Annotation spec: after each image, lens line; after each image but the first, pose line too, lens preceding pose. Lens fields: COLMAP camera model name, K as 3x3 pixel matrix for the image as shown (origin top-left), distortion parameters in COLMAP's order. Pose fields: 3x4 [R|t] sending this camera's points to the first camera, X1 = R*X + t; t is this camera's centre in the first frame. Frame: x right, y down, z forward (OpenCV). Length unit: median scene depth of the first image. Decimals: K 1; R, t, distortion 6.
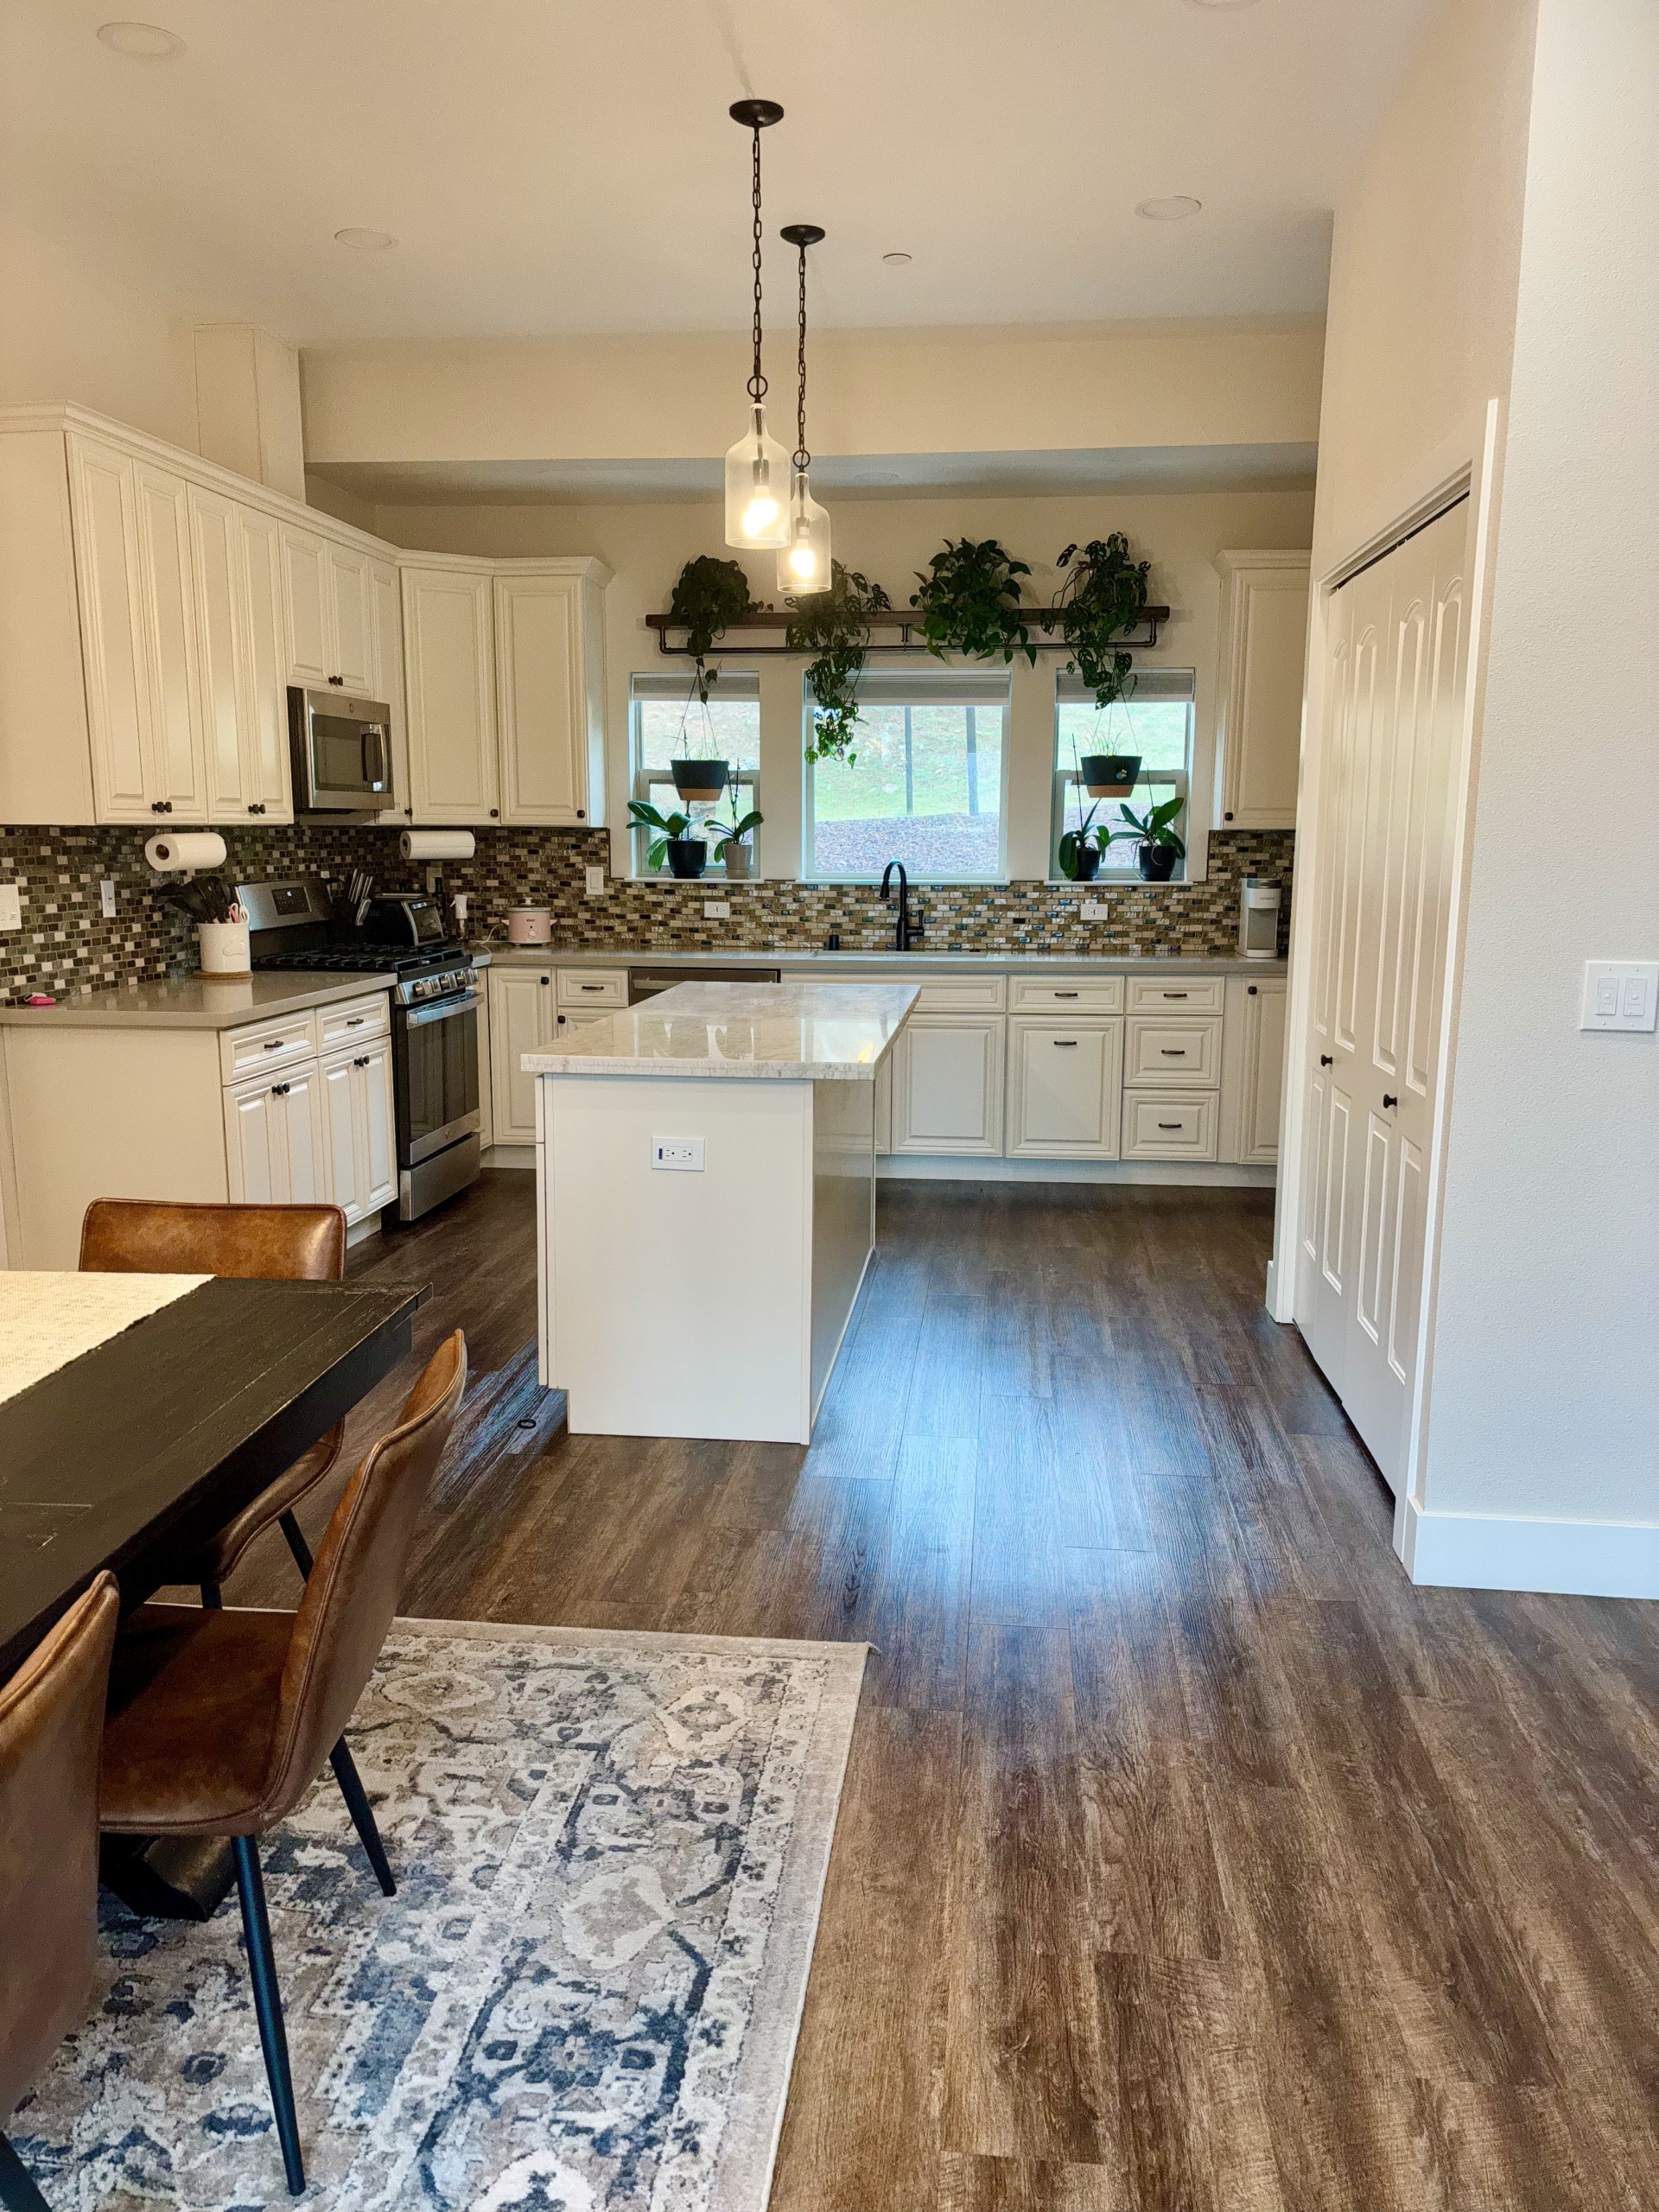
lens RADIAL K [[1655.5, 0, 829.5], [0, 1655.5, 1106.0], [0, 0, 1]] dist [0.064915, -0.069919]
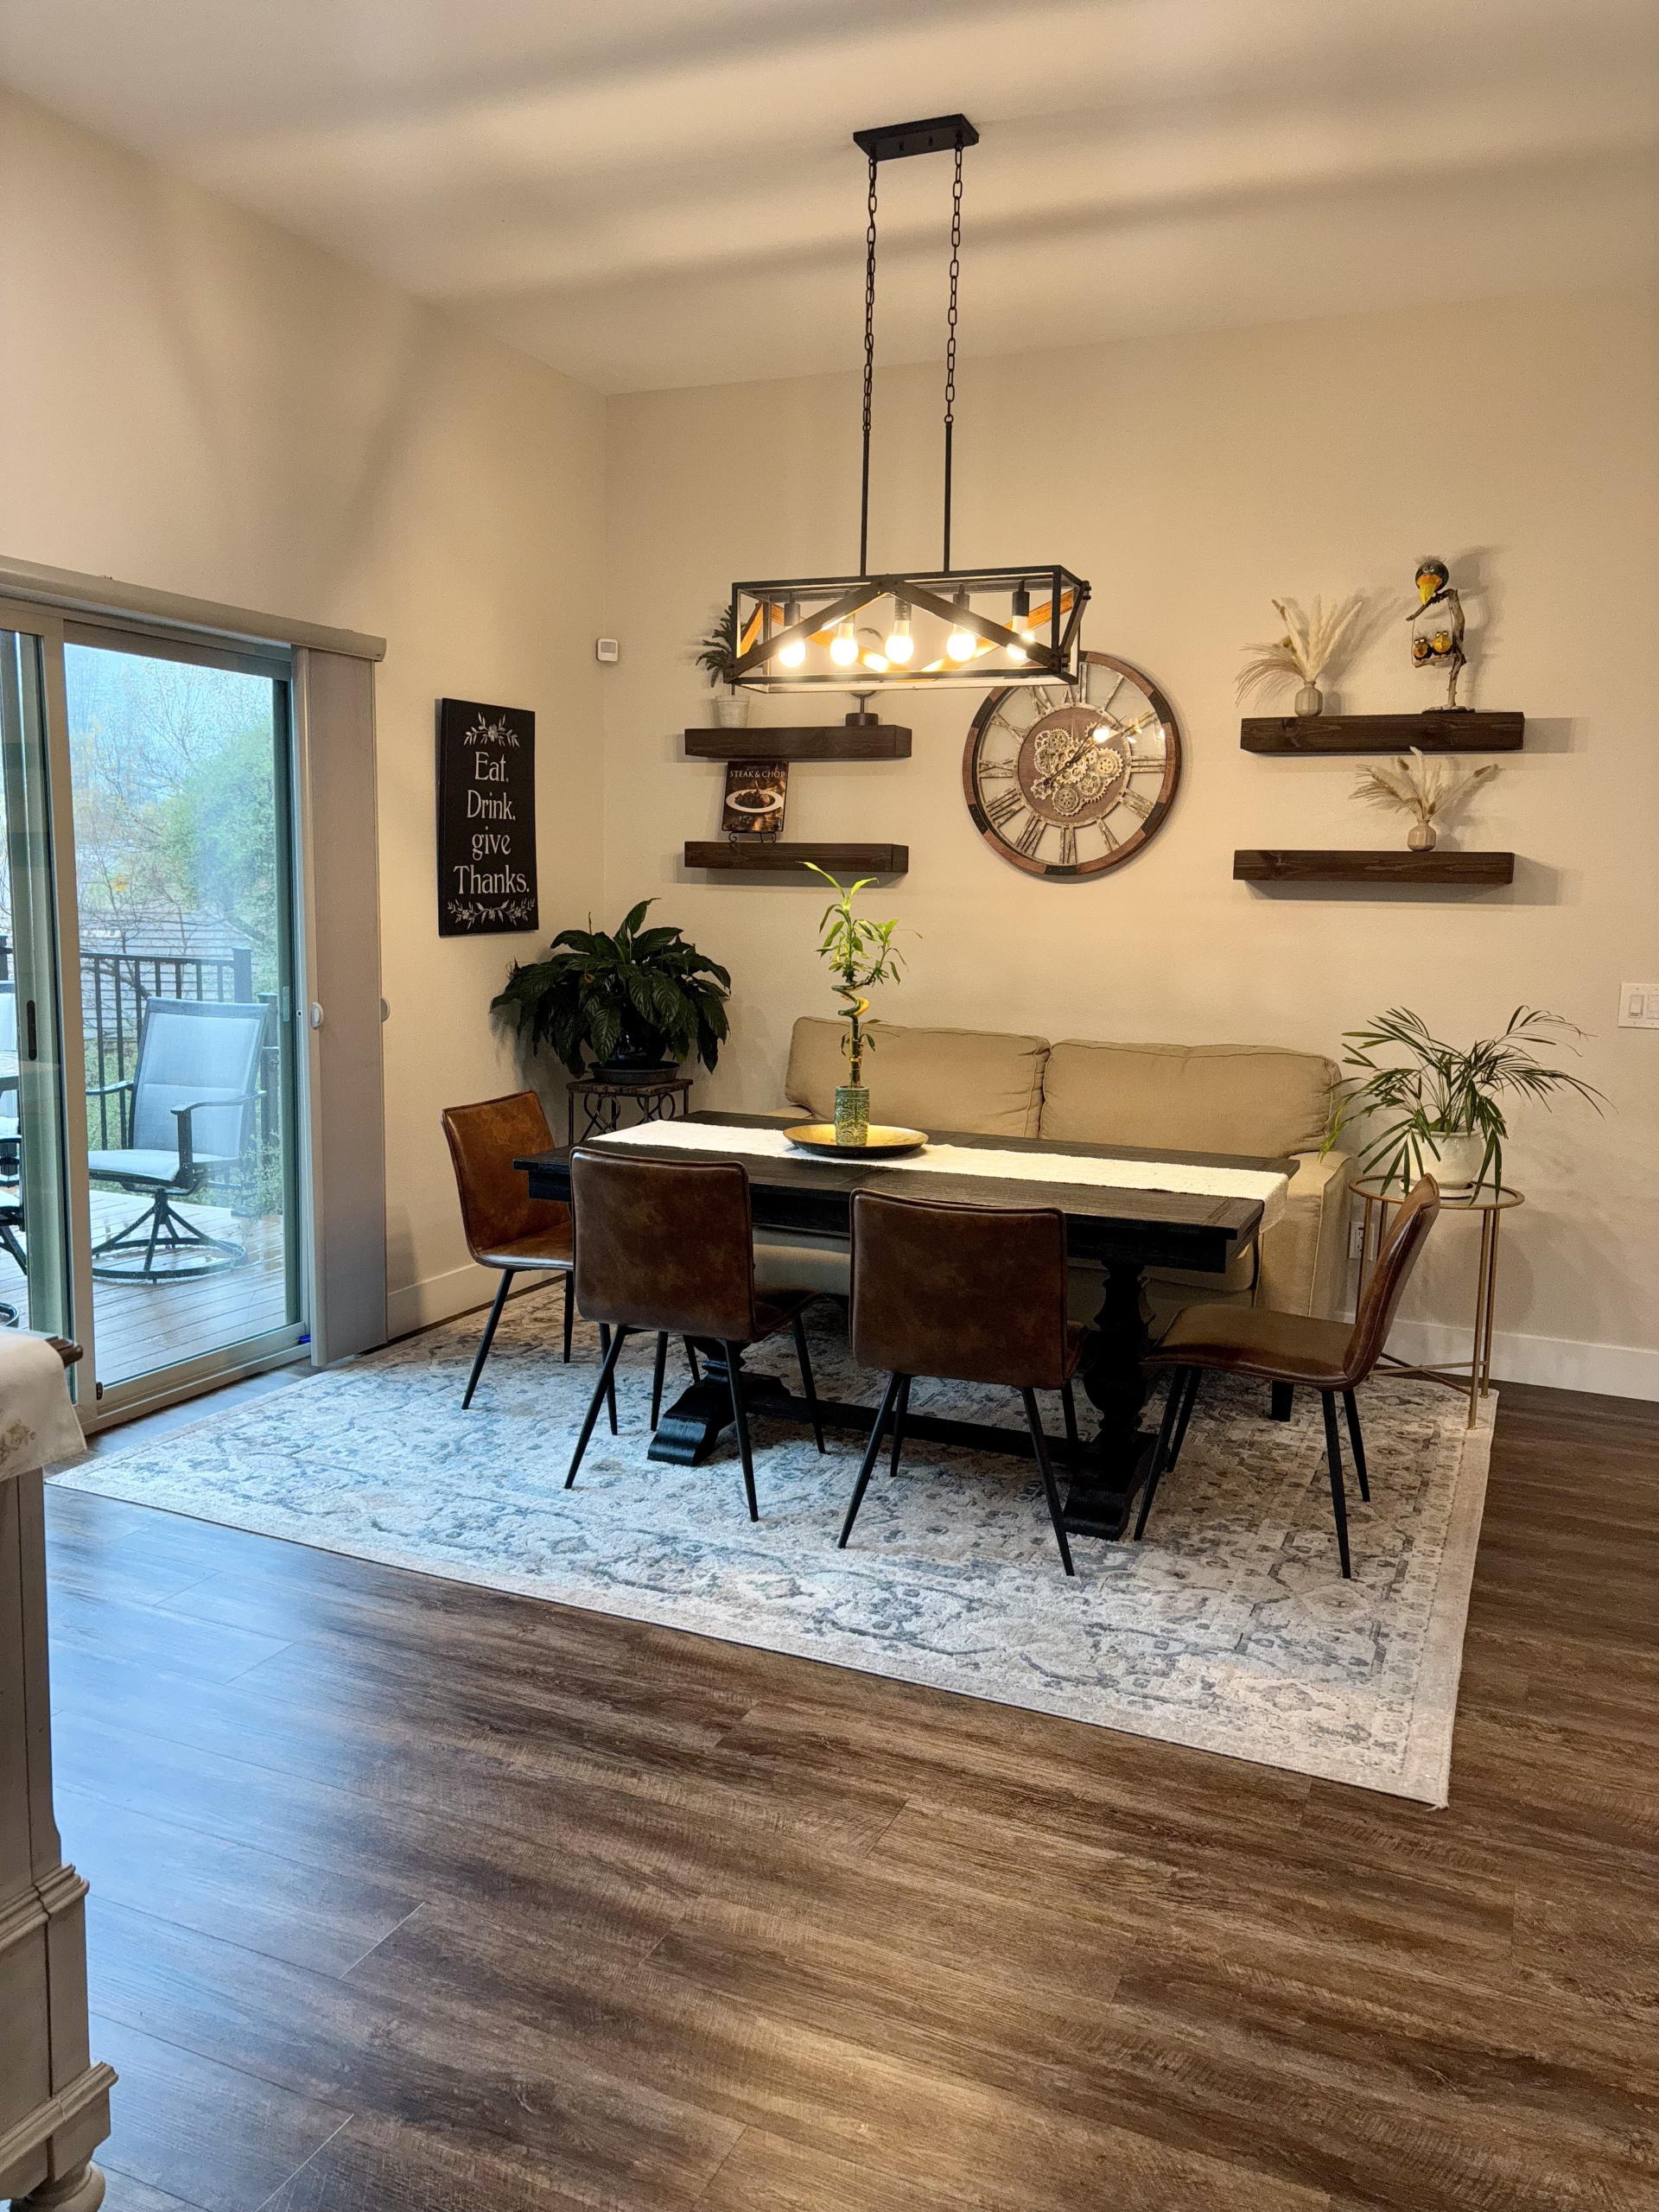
lens RADIAL K [[1655.5, 0, 829.5], [0, 1655.5, 1106.0], [0, 0, 1]] dist [0.064915, -0.069919]
pose [[-0.299667, 0.121622, -0.946260, 0.593838], [-0.175577, 0.967870, 0.180002, -0.093744], [0.937749, 0.220082, -0.268685, 0.540910]]
